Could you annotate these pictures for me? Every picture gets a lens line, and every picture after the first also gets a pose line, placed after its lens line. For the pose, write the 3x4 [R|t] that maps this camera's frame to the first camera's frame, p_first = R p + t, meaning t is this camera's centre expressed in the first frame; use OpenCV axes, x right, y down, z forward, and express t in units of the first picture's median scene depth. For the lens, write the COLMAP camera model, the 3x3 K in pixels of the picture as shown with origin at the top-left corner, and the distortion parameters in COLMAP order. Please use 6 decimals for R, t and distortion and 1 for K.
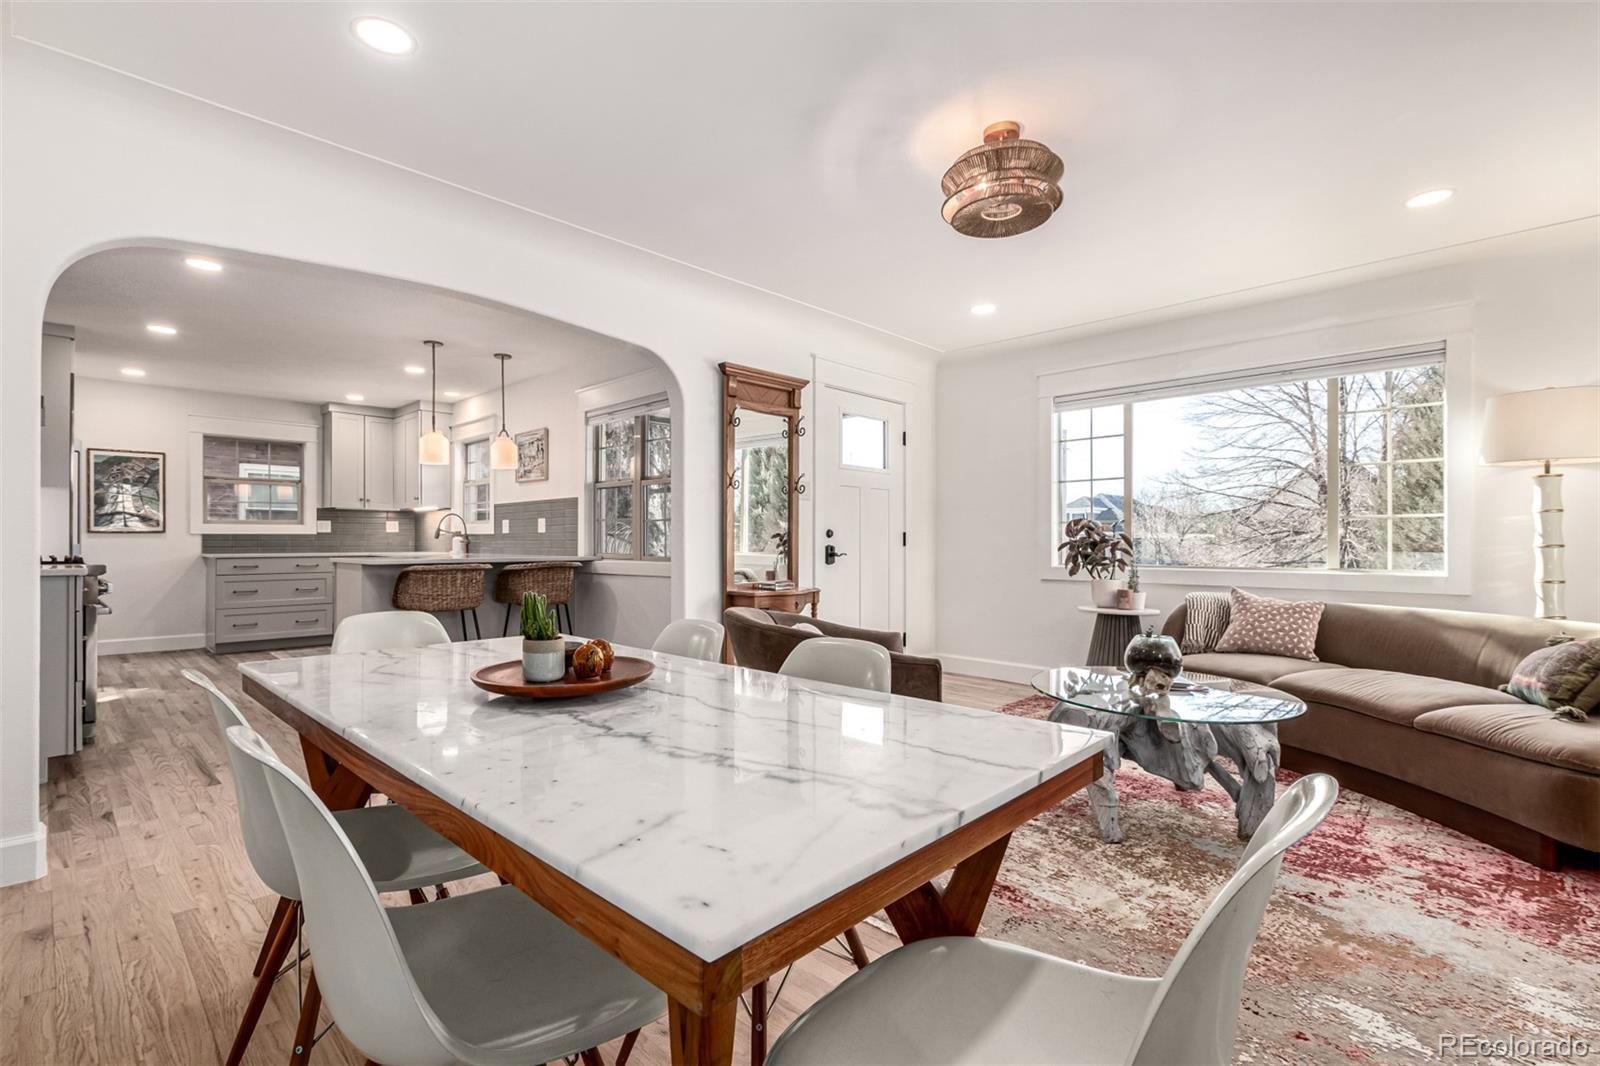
lens RADIAL K [[731.6, 0, 794.9], [0, 731.6, 536.4], [0, 0, 1]] dist [0.000028, -0.000781]
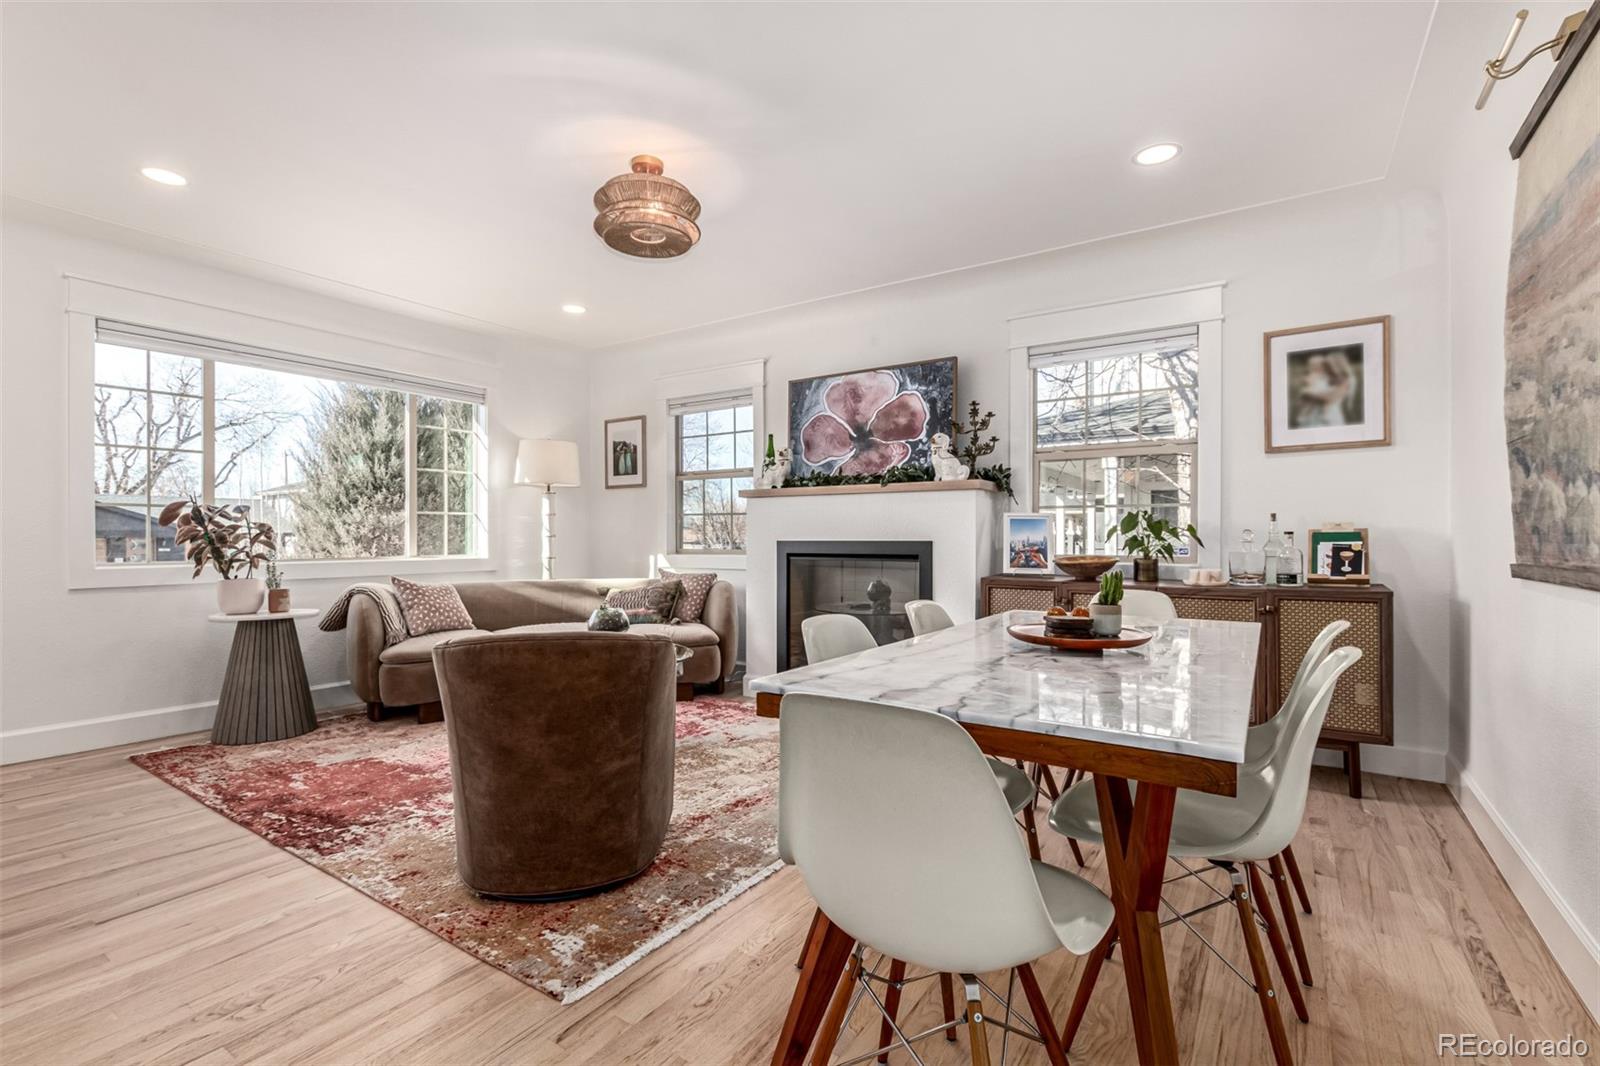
lens RADIAL K [[731.6, 0, 794.9], [0, 731.6, 536.4], [0, 0, 1]] dist [0.000028, -0.000781]
pose [[-0.185087, -0.000973, 0.982722, -0.951156], [-0.004769, 0.999989, 0.000092, 0.015644], [-0.982710, -0.004670, -0.185090, 1.102871]]
